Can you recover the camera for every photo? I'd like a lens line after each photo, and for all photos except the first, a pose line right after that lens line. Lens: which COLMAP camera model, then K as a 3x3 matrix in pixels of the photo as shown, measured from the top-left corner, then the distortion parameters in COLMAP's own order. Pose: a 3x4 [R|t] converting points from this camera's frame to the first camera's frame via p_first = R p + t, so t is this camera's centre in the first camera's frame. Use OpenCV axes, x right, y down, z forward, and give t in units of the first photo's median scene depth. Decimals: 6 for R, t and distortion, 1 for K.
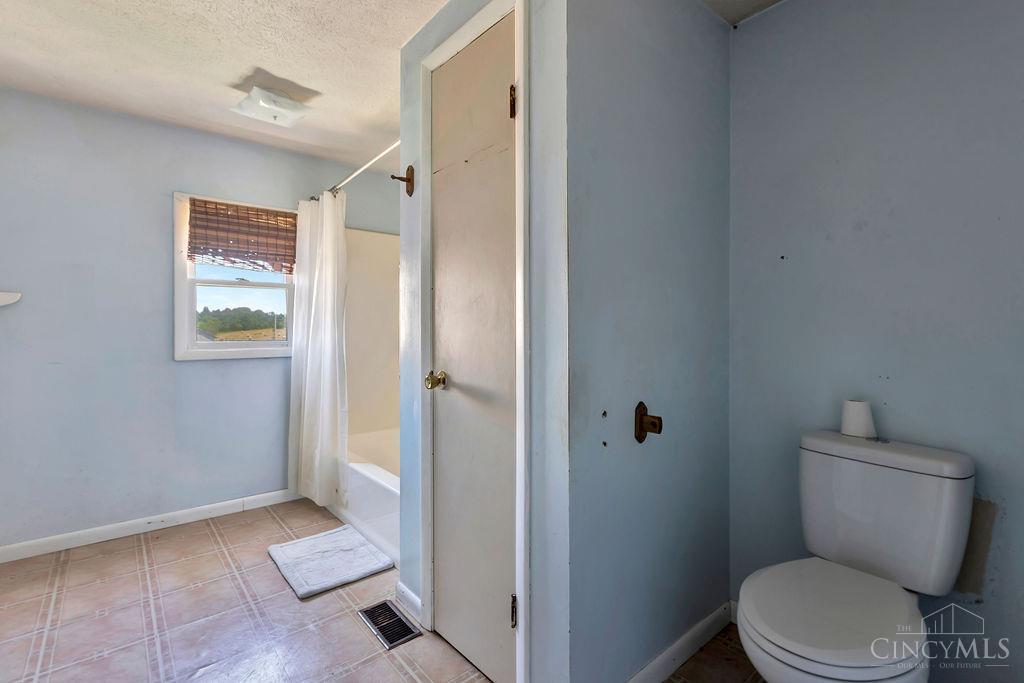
lens RADIAL K [[469.3, 0, 512.5], [0, 469.3, 335.3], [0, 0, 1]] dist [-0.004419, -0.001393]
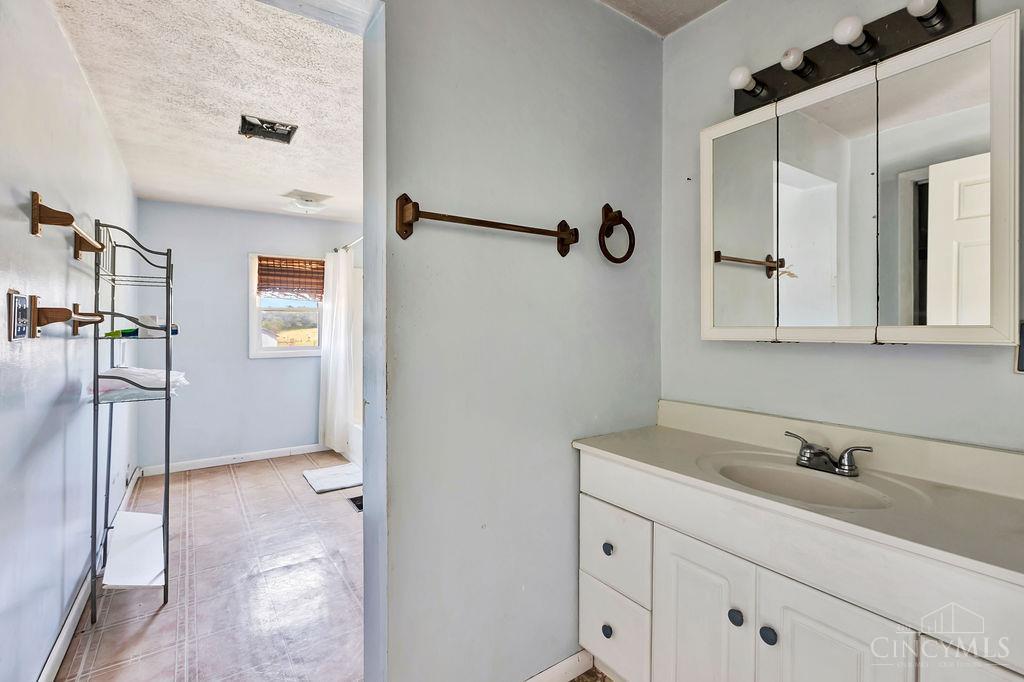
lens RADIAL K [[461.7, 0, 503.1], [0, 461.7, 335.6], [0, 0, 1]] dist [0.007813, 0.000150]
pose [[0.993720, 0.001432, -0.111888, 0.319861], [-0.001078, 0.999994, 0.003224, -0.029518], [0.111892, -0.003083, 0.993716, -0.478108]]
